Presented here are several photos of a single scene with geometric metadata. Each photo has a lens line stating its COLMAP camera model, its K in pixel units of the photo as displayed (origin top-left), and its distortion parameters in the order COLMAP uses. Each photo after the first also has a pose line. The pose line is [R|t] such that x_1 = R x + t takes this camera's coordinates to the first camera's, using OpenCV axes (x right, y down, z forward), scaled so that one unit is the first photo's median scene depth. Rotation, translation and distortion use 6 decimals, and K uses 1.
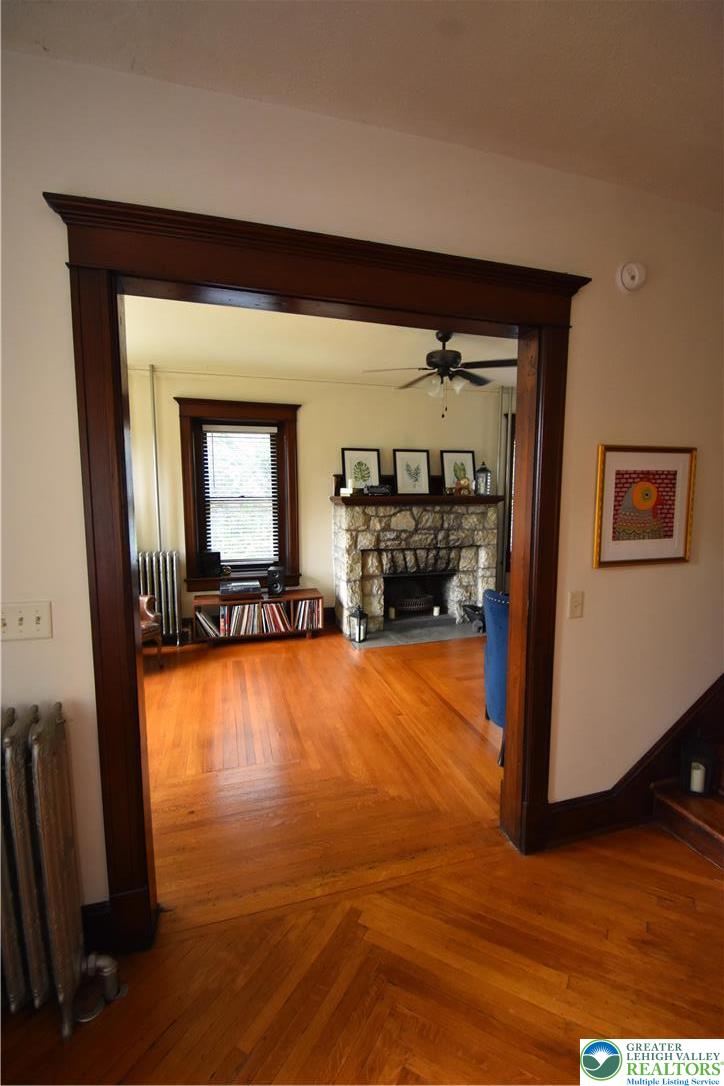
lens RADIAL K [[479.5, 0, 366.0], [0, 479.5, 541.6], [0, 0, 1]] dist [0.021185, -0.023388]
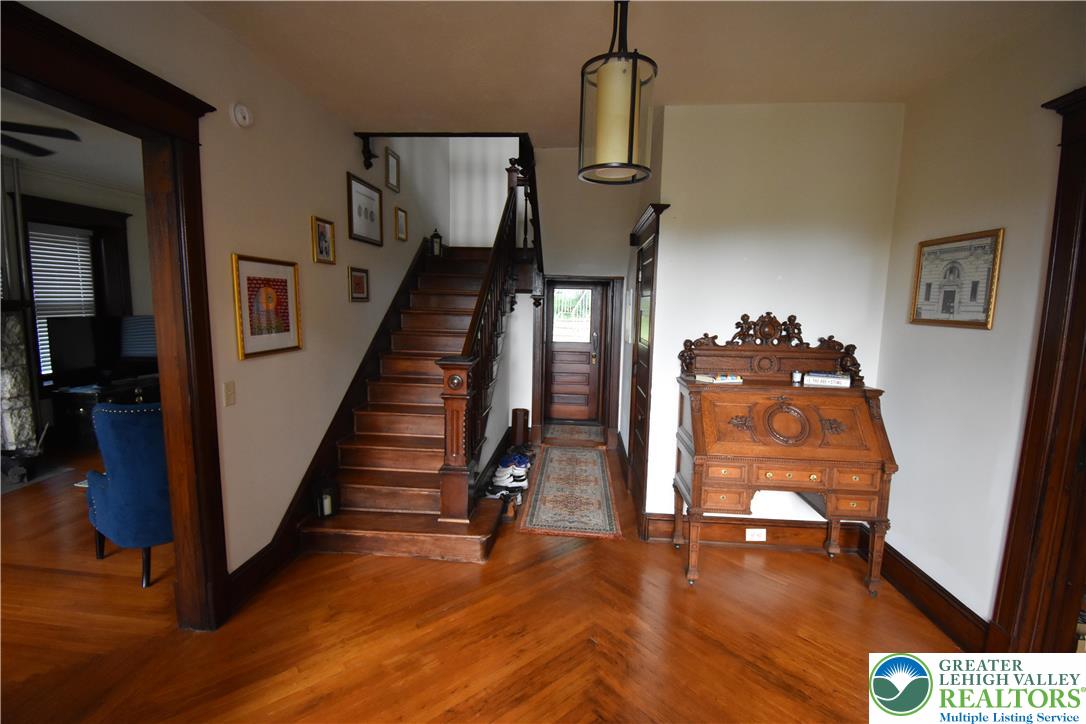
lens RADIAL K [[479.5, 0, 544.4], [0, 479.5, 364.8], [0, 0, 1]] dist [0.021185, -0.023388]
pose [[0.362654, -0.113772, 0.924953, -0.136403], [0.085702, 0.992386, 0.088465, 0.010663], [-0.927975, 0.047188, 0.369643, -0.046078]]
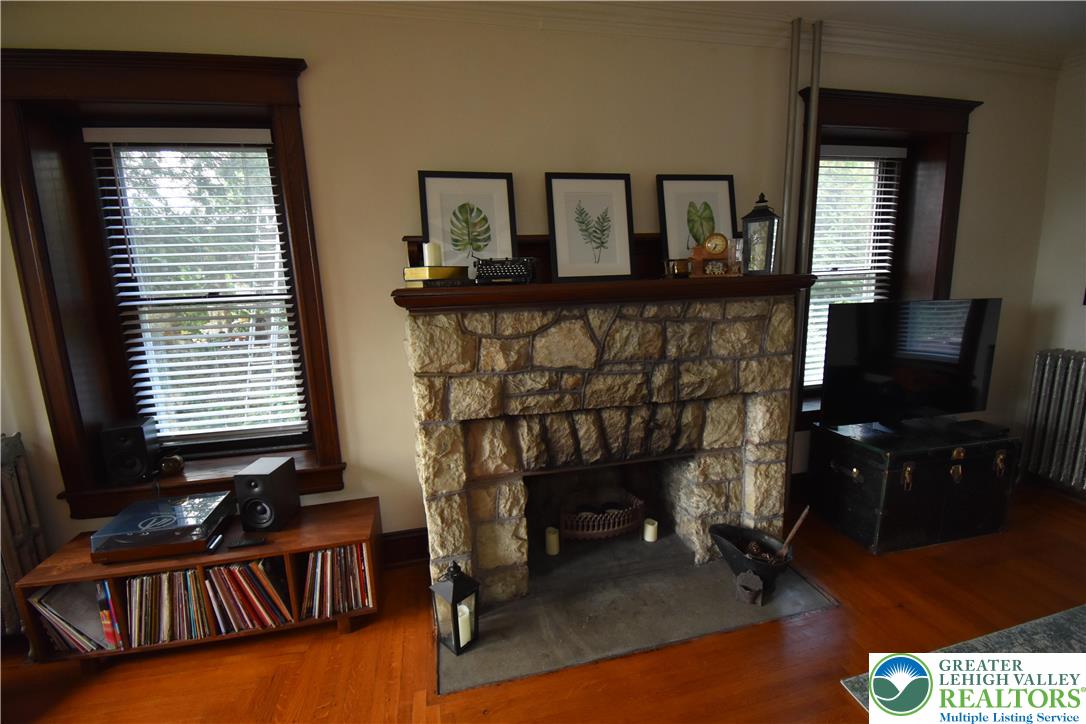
lens RADIAL K [[479.5, 0, 544.4], [0, 479.5, 364.8], [0, 0, 1]] dist [0.021185, -0.023388]
pose [[0.997520, -0.019461, -0.067641, 0.085453], [0.024255, 0.997196, 0.070792, -0.054771], [0.066074, -0.072257, 0.995195, 0.586568]]
